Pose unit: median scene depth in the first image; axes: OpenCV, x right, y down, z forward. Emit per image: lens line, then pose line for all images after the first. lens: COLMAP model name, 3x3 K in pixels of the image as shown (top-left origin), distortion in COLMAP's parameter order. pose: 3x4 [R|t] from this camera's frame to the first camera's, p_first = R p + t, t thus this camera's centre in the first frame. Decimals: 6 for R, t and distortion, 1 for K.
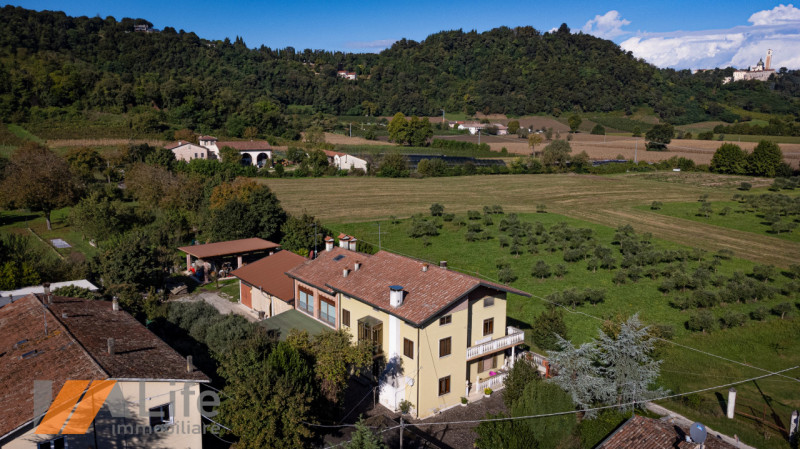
lens RADIAL K [[625.5, 0, 404.0], [0, 625.5, 223.7], [0, 0, 1]] dist [0.028310, 0.053969]
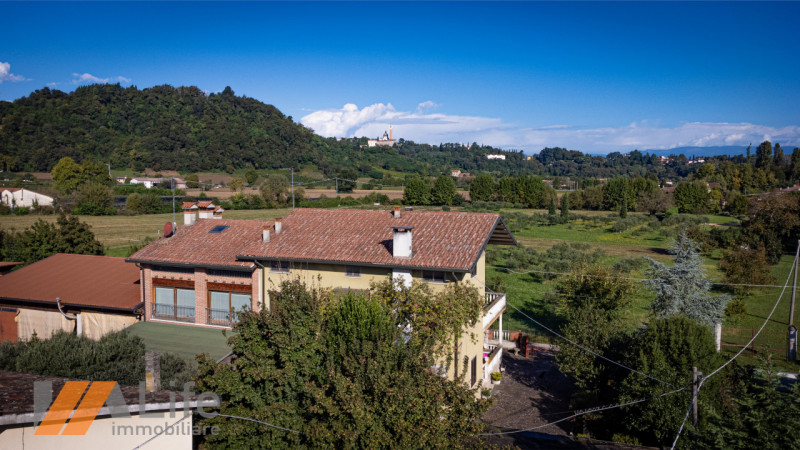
lens RADIAL K [[594.6, 0, 398.1], [0, 594.6, 219.6], [0, 0, 1]] dist [0.049998, 0.051497]
pose [[0.858478, -0.045329, 0.510843, -0.061655], [0.100242, 0.991704, -0.080460, 0.026853], [-0.502958, 0.120282, 0.855901, 0.090465]]
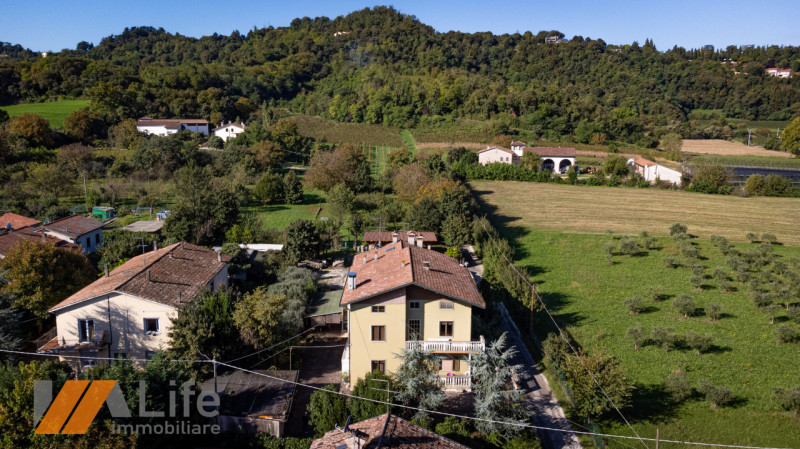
lens RADIAL K [[631.4, 0, 400.0], [0, 631.4, 224.5], [0, 0, 1]] dist [0.028586, 0.062642]
pose [[0.787918, 0.105704, -0.606639, 0.144003], [-0.110715, 0.993420, 0.029299, -0.006464], [0.605745, 0.044079, 0.794437, 0.021536]]
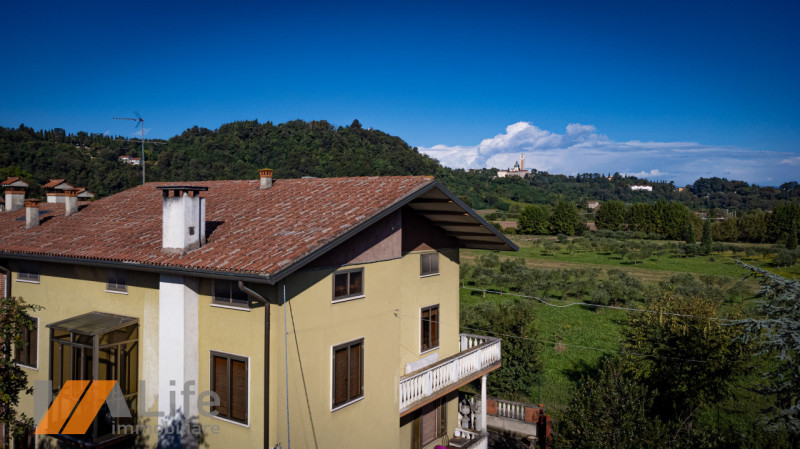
lens RADIAL K [[608.3, 0, 400.1], [0, 608.3, 220.6], [0, 0, 1]] dist [0.031795, 0.055505]
pose [[0.948753, -0.010512, 0.315843, -0.001139], [0.062059, 0.986183, -0.153594, 0.032078], [-0.309865, 0.165324, 0.936297, 0.130126]]
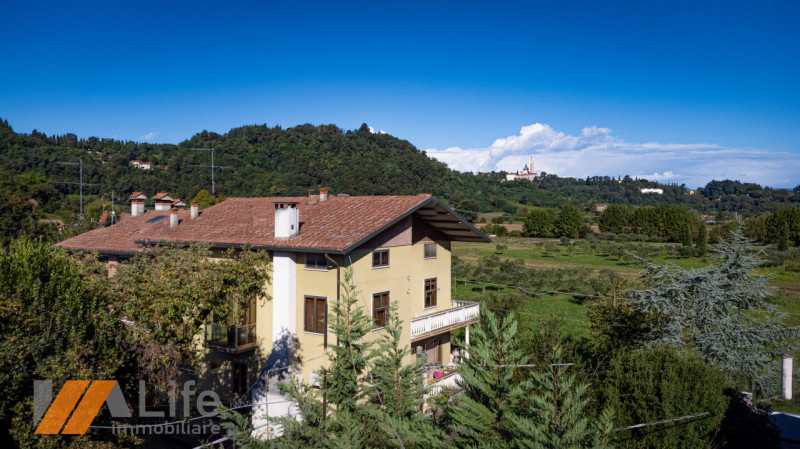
lens RADIAL K [[617.3, 0, 402.0], [0, 617.3, 220.7], [0, 0, 1]] dist [0.034142, 0.057391]
pose [[0.951897, -0.010399, 0.306242, -0.015063], [0.062205, 0.985171, -0.159899, 0.039073], [-0.300038, 0.171257, 0.938429, 0.090402]]
